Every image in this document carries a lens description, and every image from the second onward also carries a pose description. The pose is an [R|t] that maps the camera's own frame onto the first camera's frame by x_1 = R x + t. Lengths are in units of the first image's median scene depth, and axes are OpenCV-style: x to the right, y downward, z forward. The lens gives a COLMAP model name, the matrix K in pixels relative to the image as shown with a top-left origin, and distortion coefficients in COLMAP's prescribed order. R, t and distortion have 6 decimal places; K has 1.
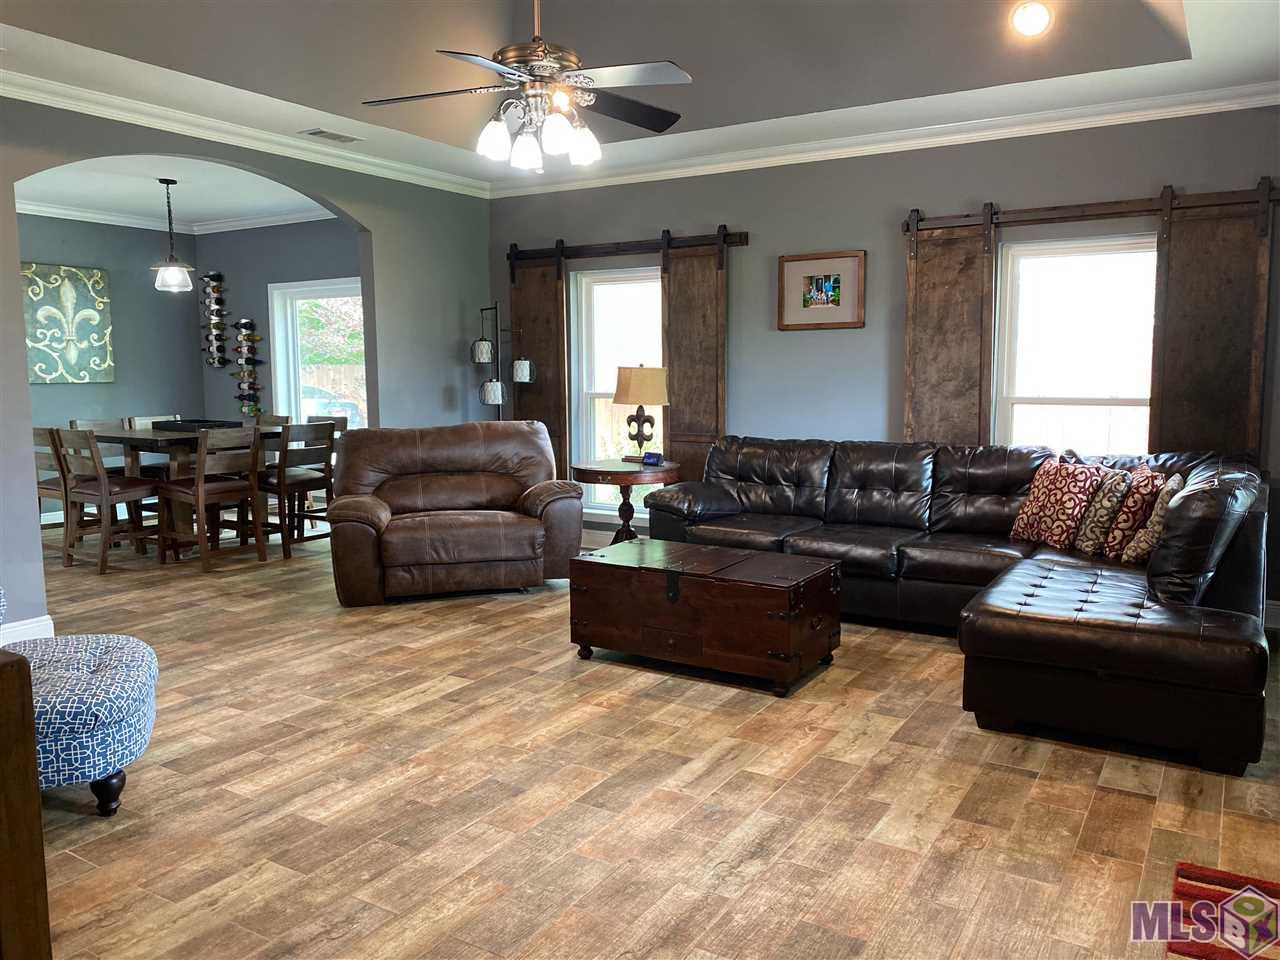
lens RADIAL K [[966.9, 0, 641.3], [0, 966.9, 472.6], [0, 0, 1]] dist [0.053103, -0.060138]
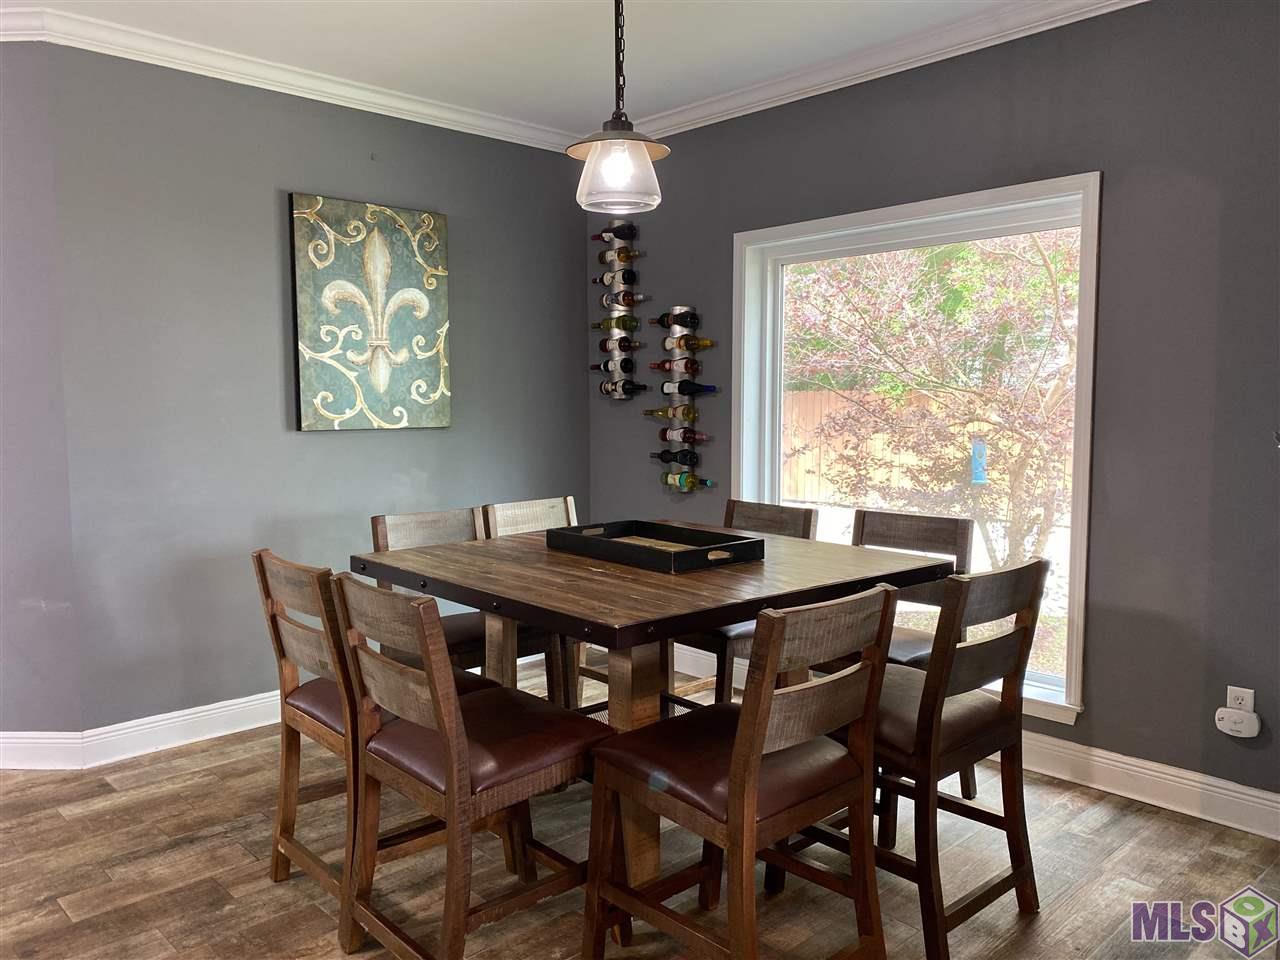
lens RADIAL K [[966.9, 0, 645.8], [0, 966.9, 479.1], [0, 0, 1]] dist [0.053103, -0.060138]
pose [[0.968001, 0.024336, -0.249765, -0.310322], [-0.030302, 0.999339, -0.020068, -0.058178], [0.249111, 0.026994, 0.968099, 0.528217]]
